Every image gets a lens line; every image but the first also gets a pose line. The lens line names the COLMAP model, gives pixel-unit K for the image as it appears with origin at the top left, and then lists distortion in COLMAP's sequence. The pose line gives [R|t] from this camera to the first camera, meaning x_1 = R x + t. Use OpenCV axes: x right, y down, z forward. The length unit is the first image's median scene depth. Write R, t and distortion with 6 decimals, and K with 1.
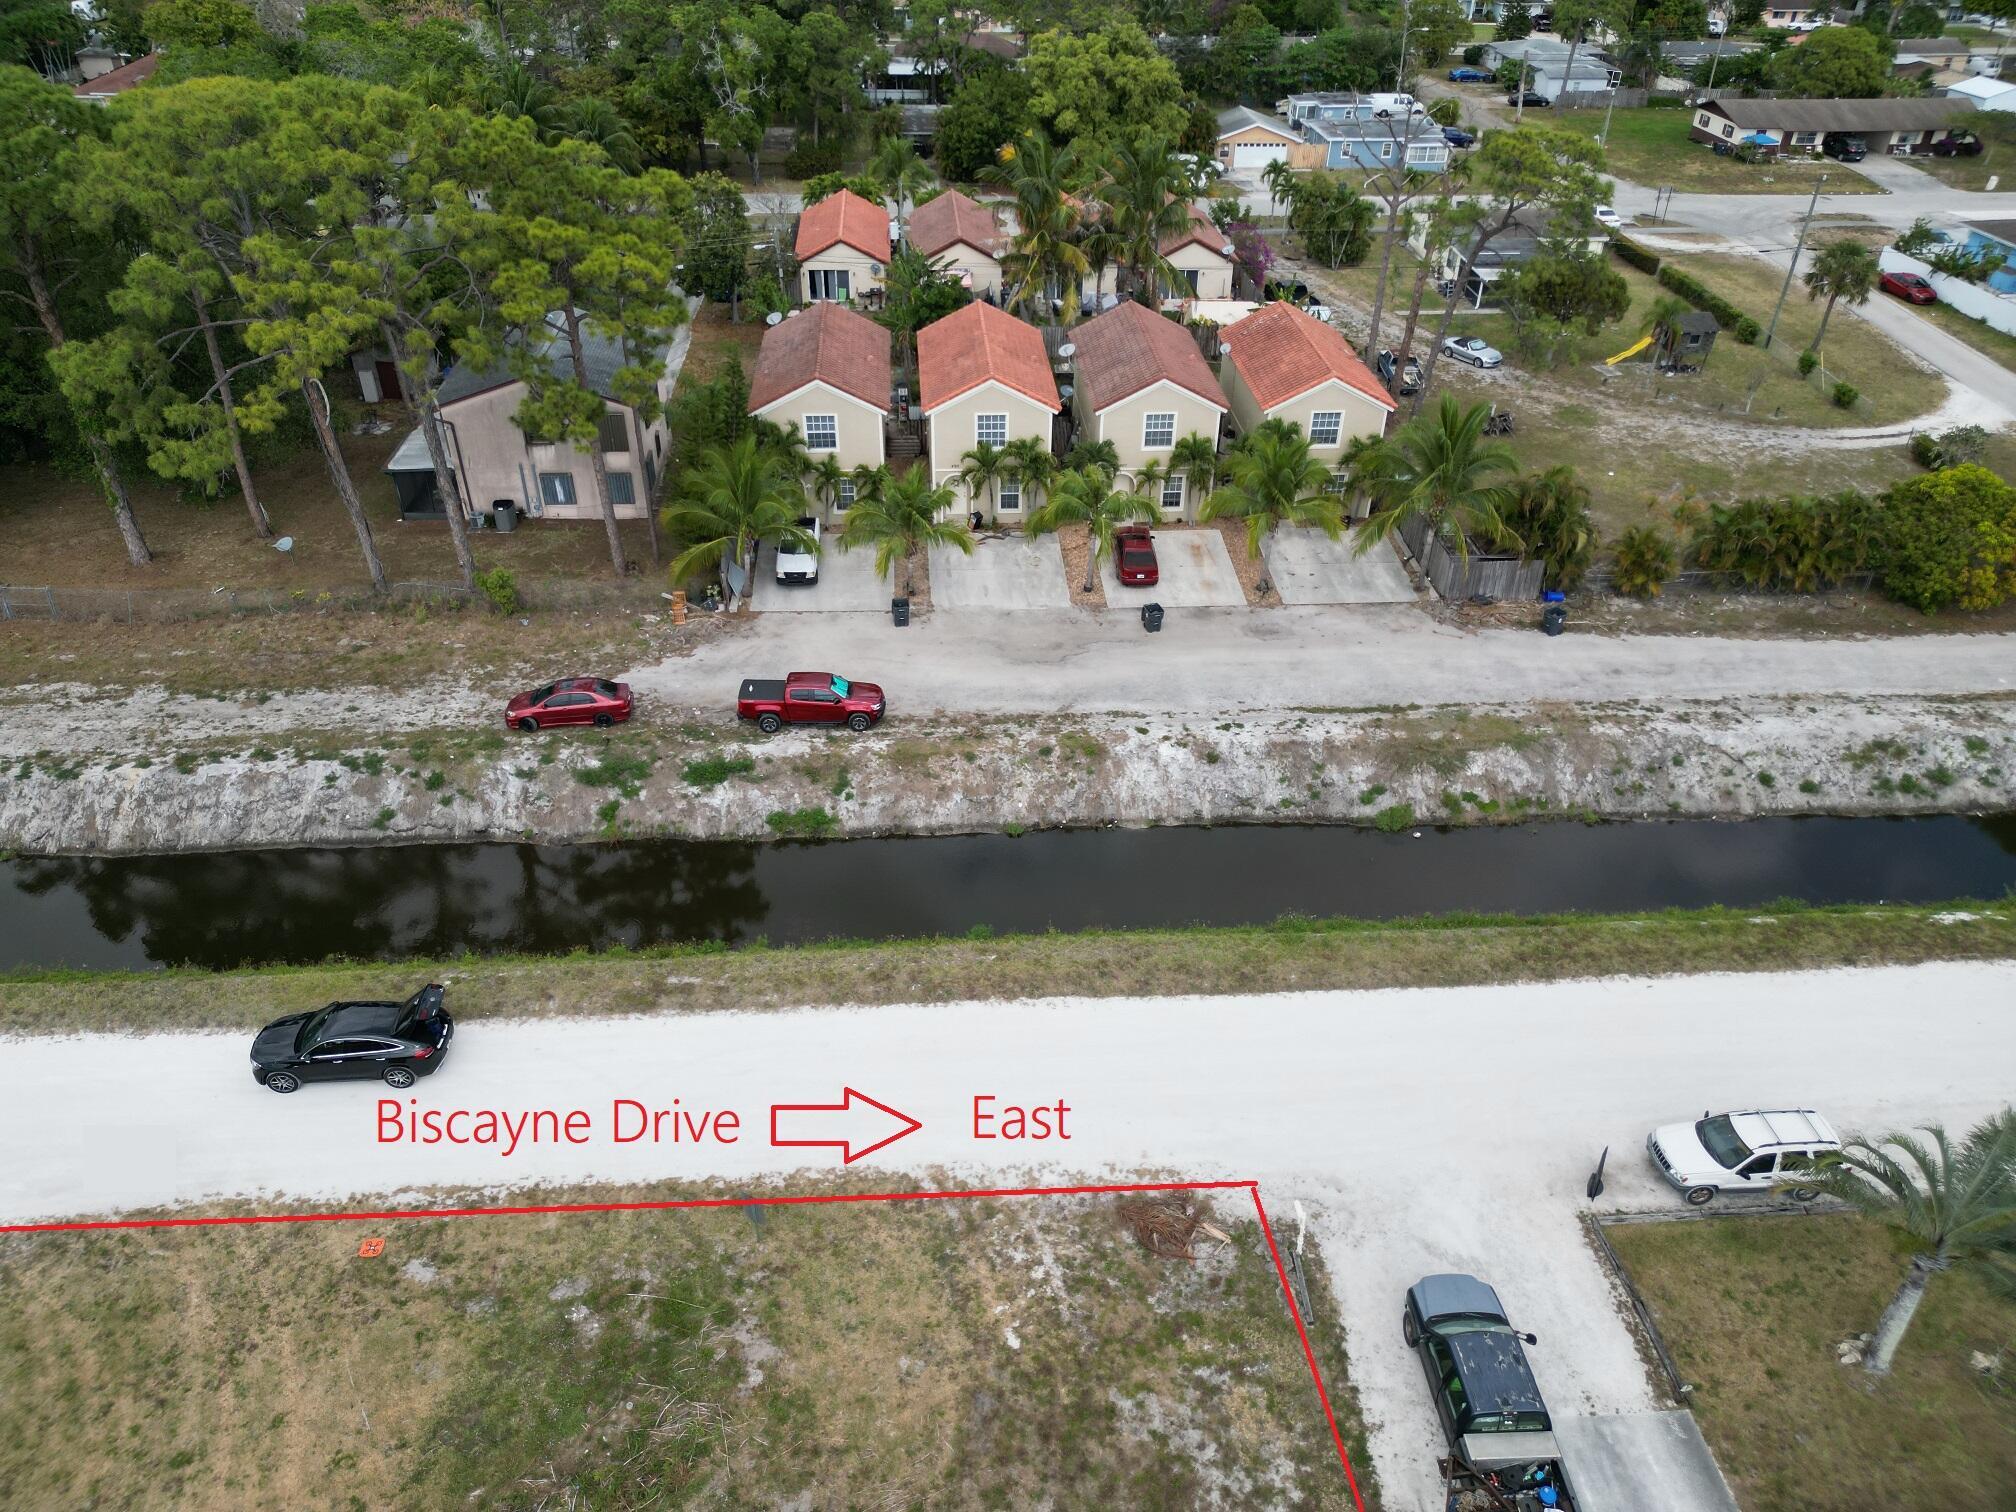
lens RADIAL K [[1390.7, 0, 1017.9], [0, 1390.7, 759.2], [0, 0, 1]] dist [0.074289, -0.081109]
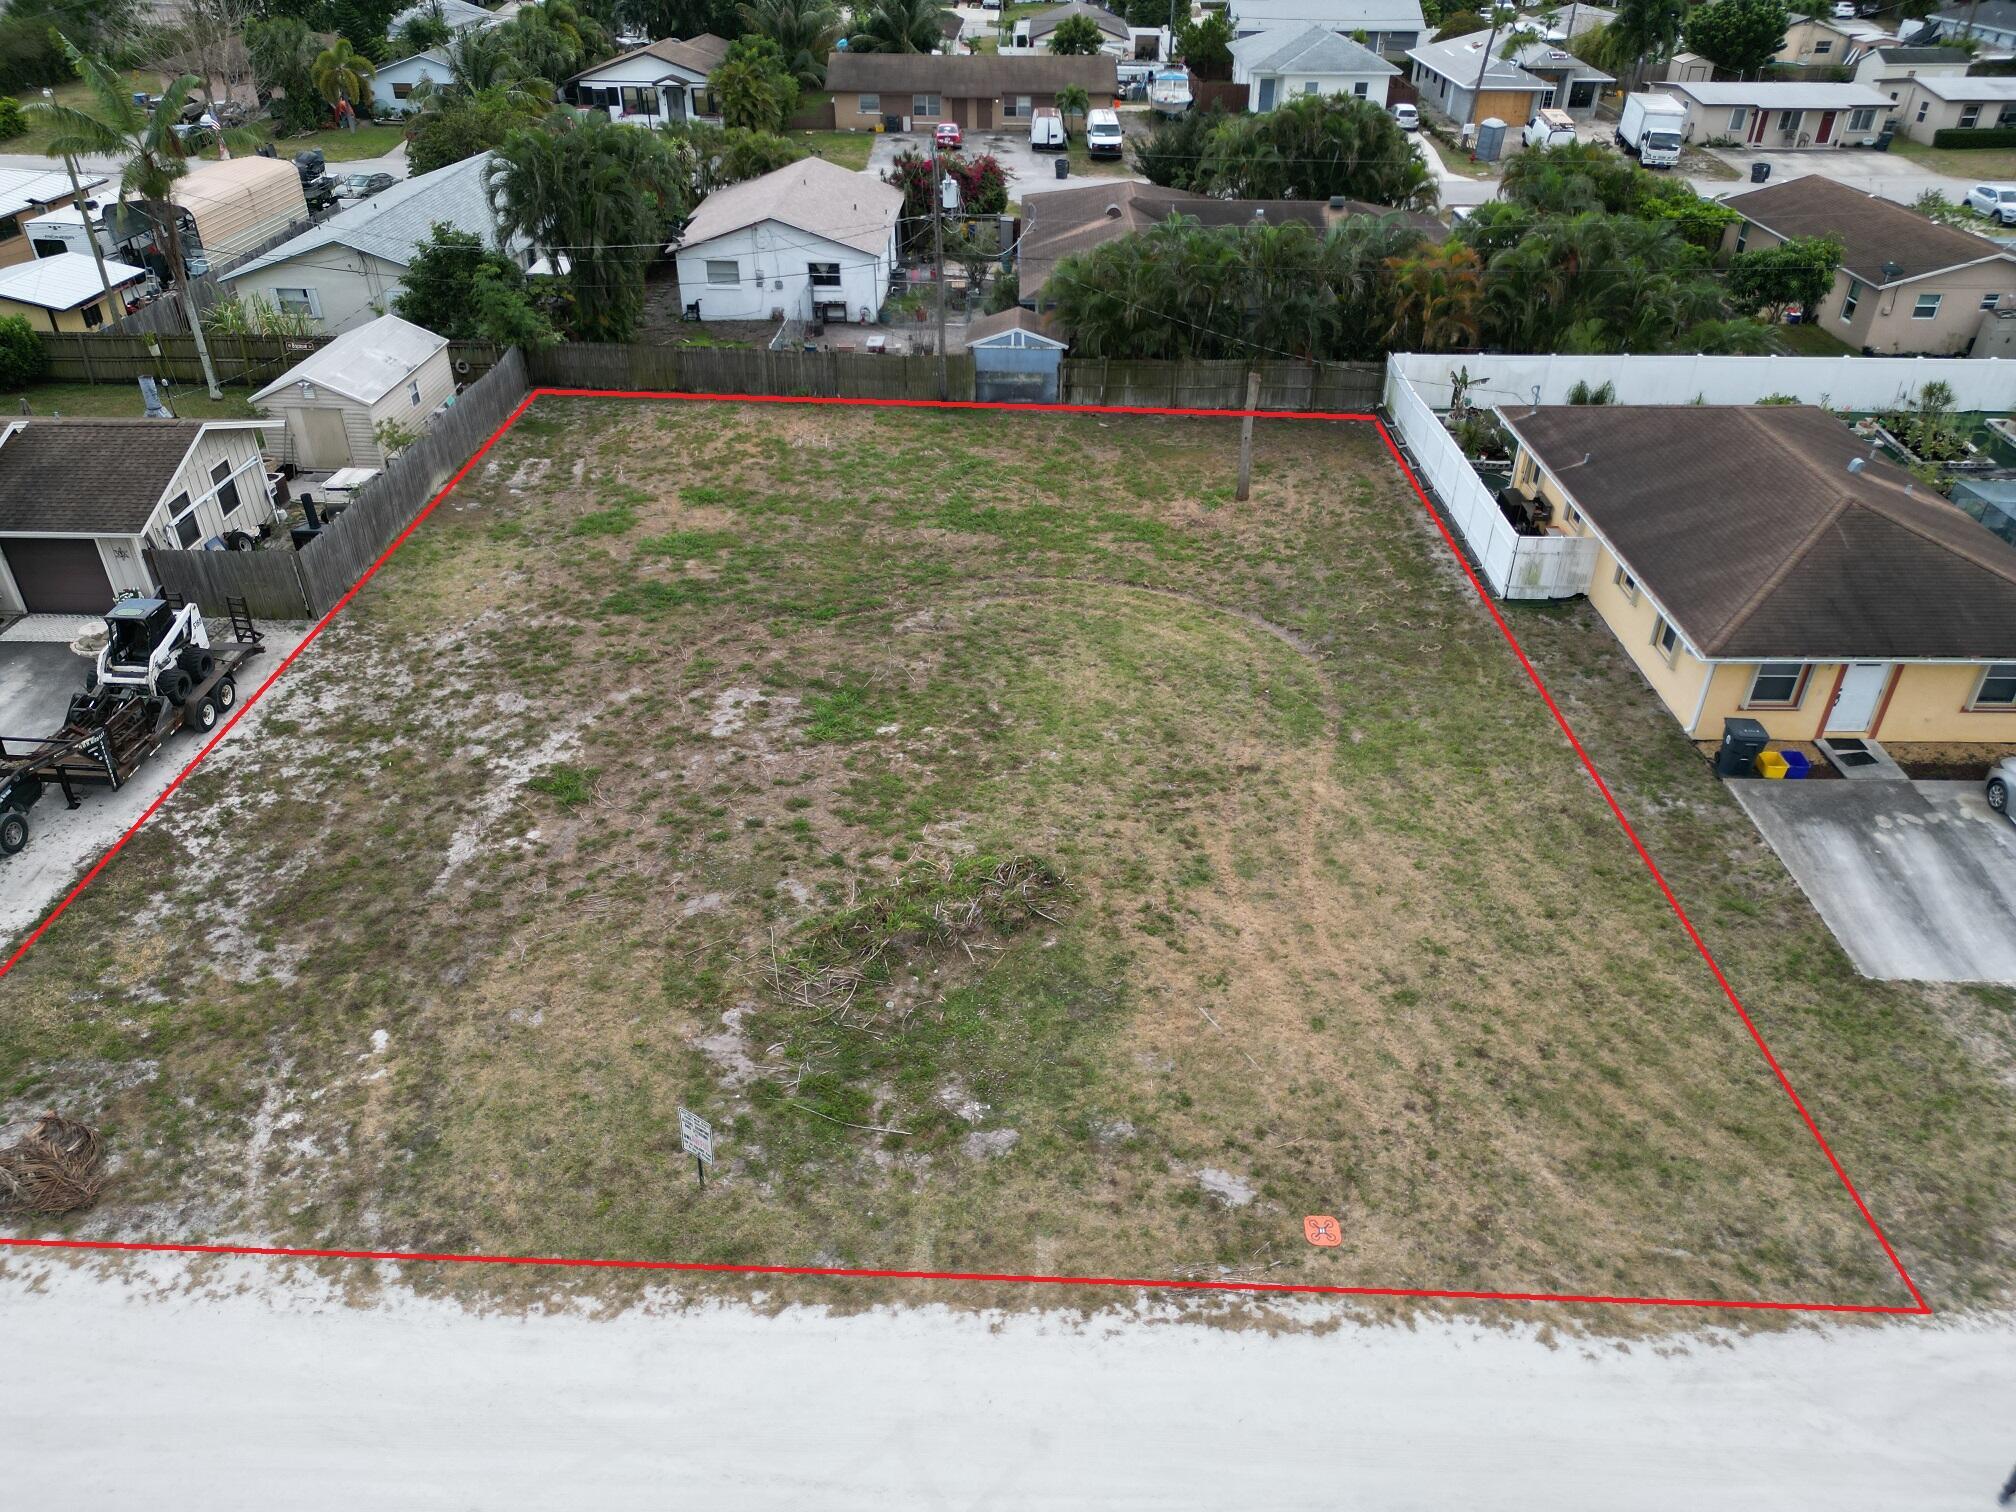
lens RADIAL K [[1390.7, 0, 1017.9], [0, 1390.7, 759.2], [0, 0, 1]] dist [0.074289, -0.081109]
pose [[-0.996424, -0.067576, 0.050719, -0.224808], [0.021621, 0.376367, 0.926218, -0.195249], [-0.081679, 0.924003, -0.373560, 0.689210]]
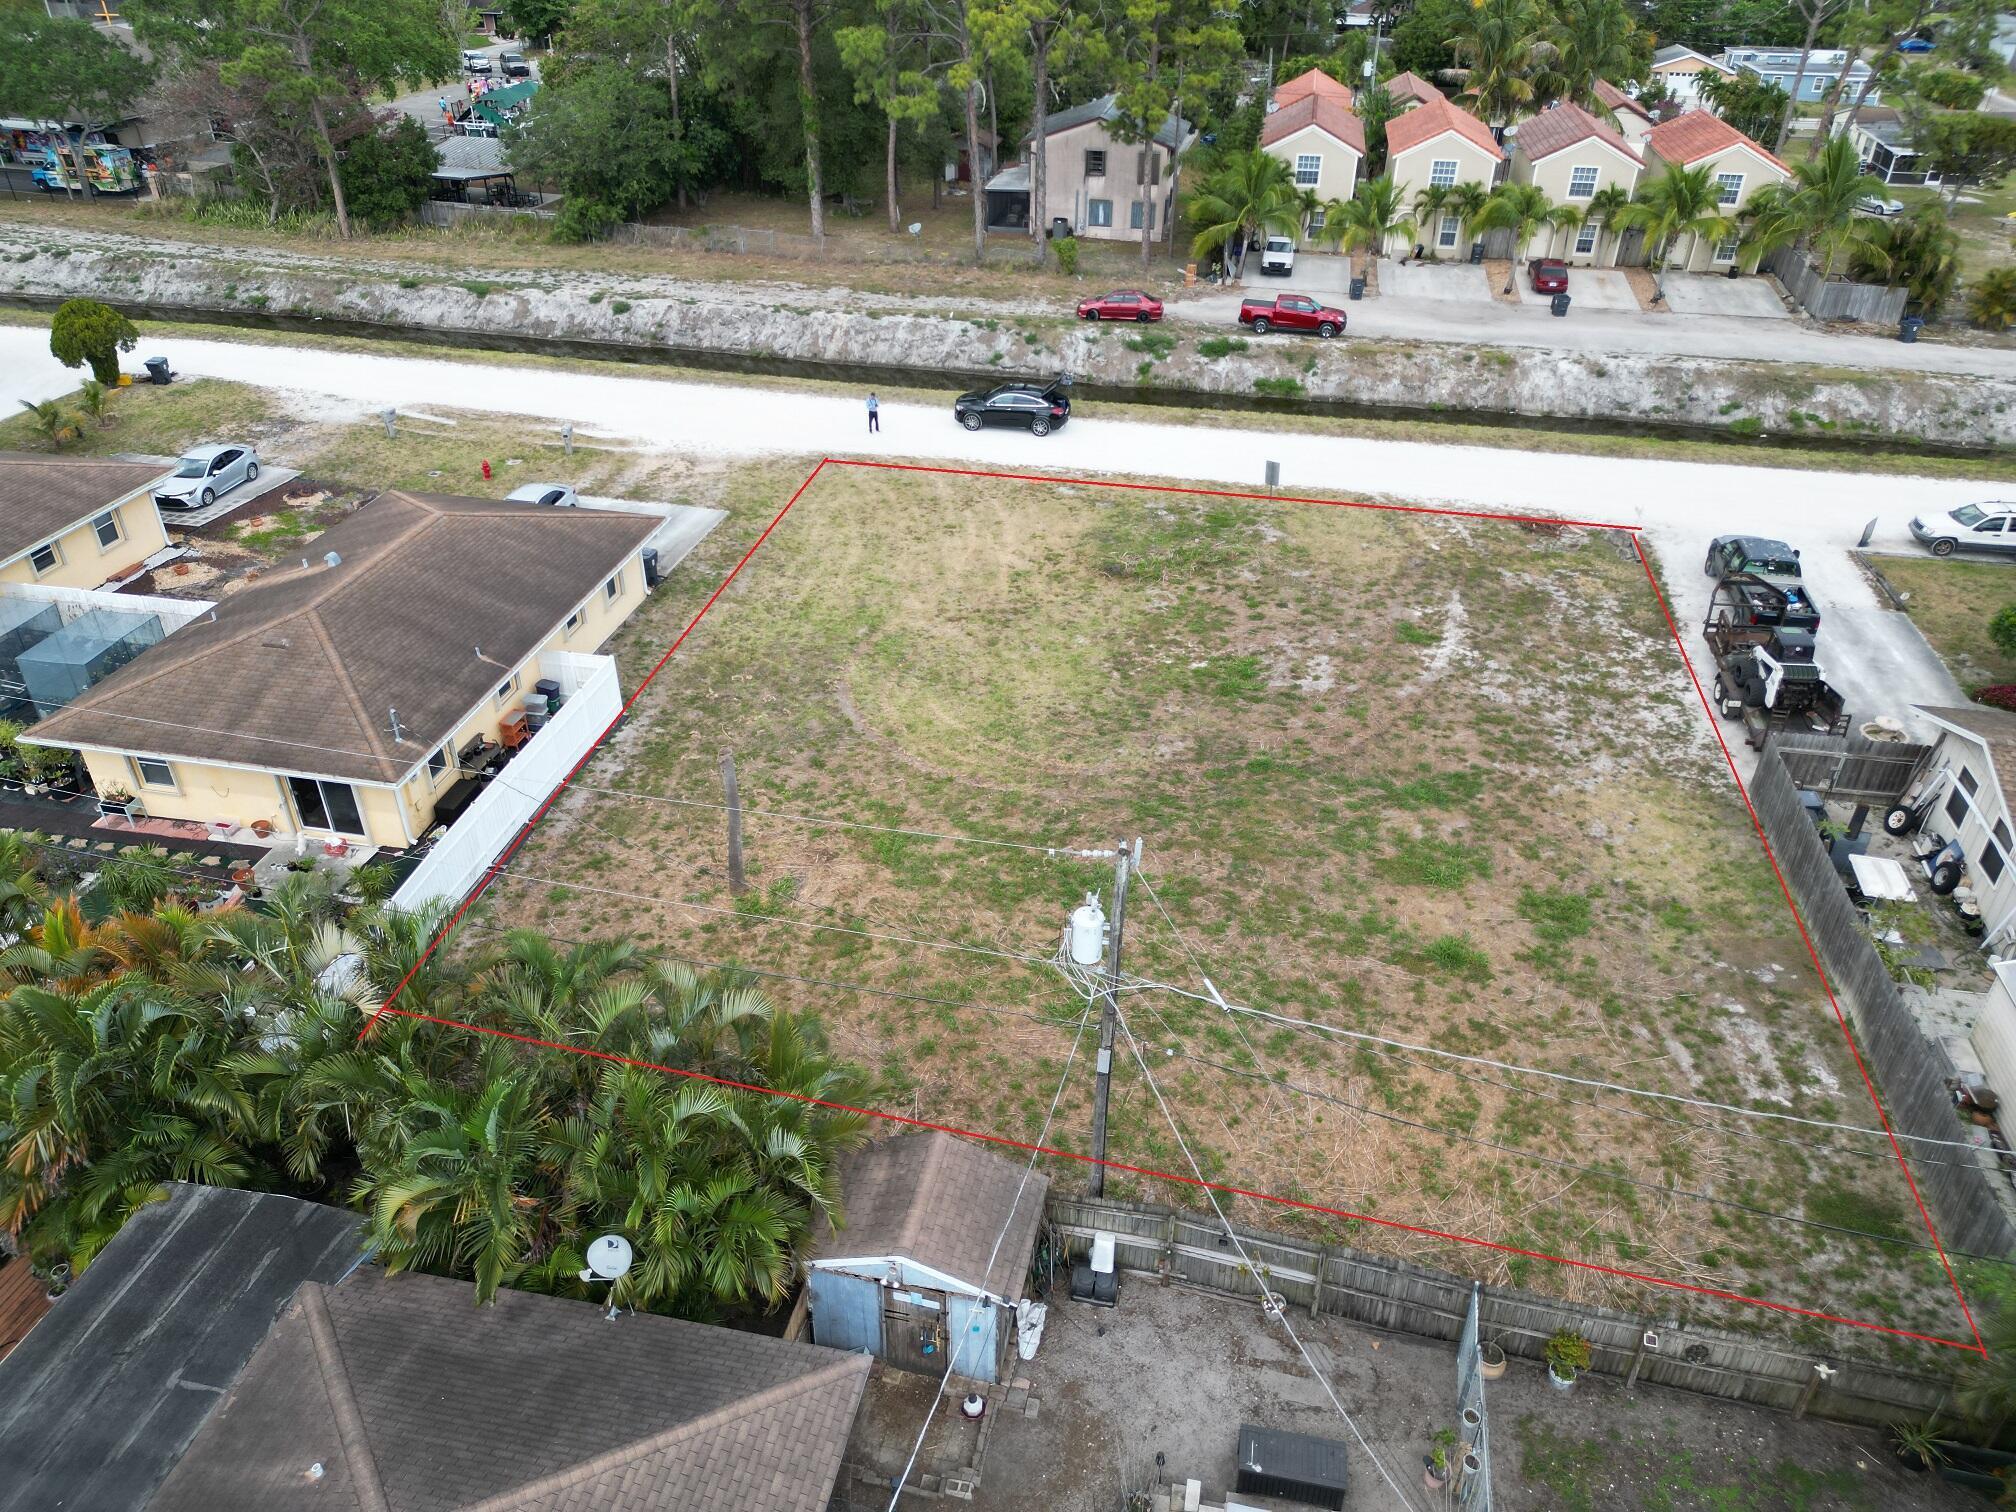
lens RADIAL K [[1390.7, 0, 1017.9], [0, 1390.7, 759.2], [0, 0, 1]] dist [0.074289, -0.081109]
pose [[0.966002, 0.136946, -0.219287, -0.048526], [-0.144284, 0.989378, -0.017727, 0.461133], [0.214530, 0.048764, 0.975499, -0.385862]]
